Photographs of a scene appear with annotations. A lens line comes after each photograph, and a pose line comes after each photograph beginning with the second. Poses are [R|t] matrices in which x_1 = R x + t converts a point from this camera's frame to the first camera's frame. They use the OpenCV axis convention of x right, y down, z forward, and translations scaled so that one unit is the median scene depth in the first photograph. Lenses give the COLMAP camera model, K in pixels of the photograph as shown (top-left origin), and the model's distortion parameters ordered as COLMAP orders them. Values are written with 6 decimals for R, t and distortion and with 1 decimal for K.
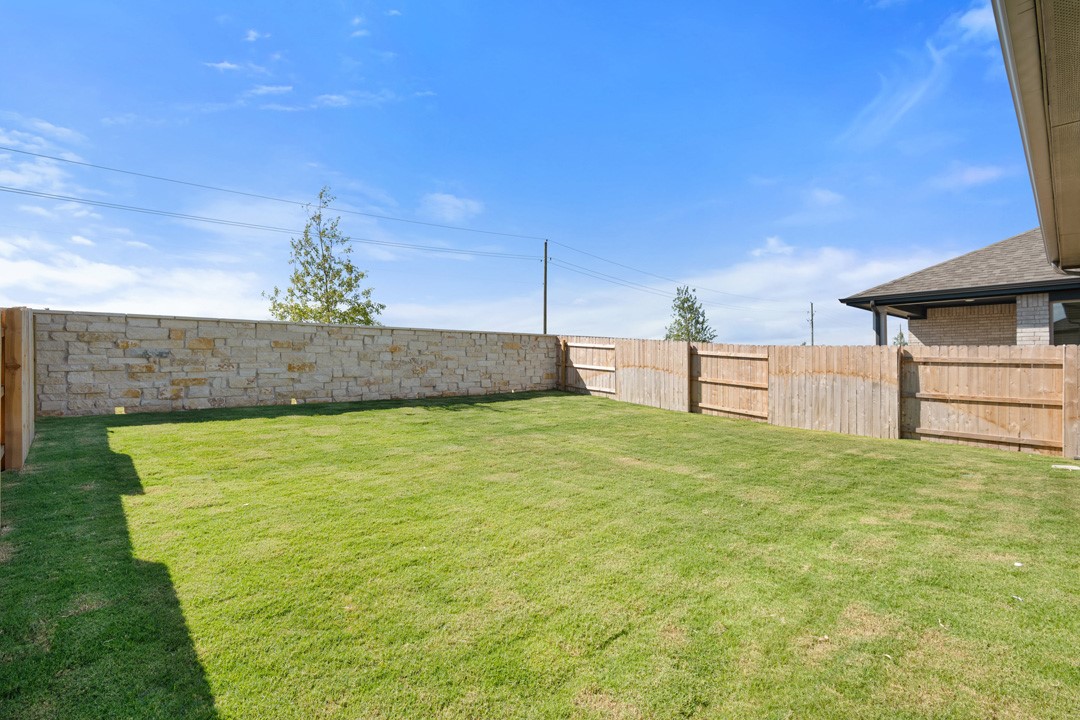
lens RADIAL K [[489.3, 0, 539.0], [0, 489.3, 359.8], [0, 0, 1]] dist [0.008608, -0.011770]
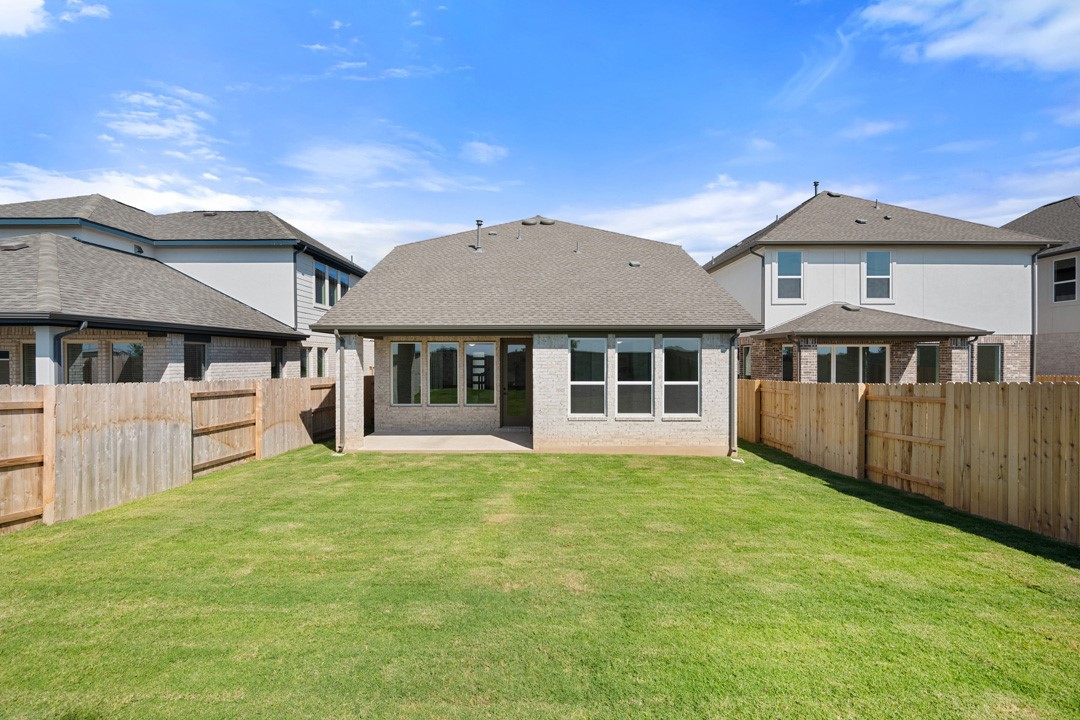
lens RADIAL K [[489.3, 0, 539.0], [0, 489.3, 359.8], [0, 0, 1]] dist [0.008608, -0.011770]
pose [[-0.733352, 0.001605, 0.679847, -0.408563], [0.000305, 0.999998, -0.002031, -0.071023], [-0.679849, -0.001282, -0.733351, 1.272091]]
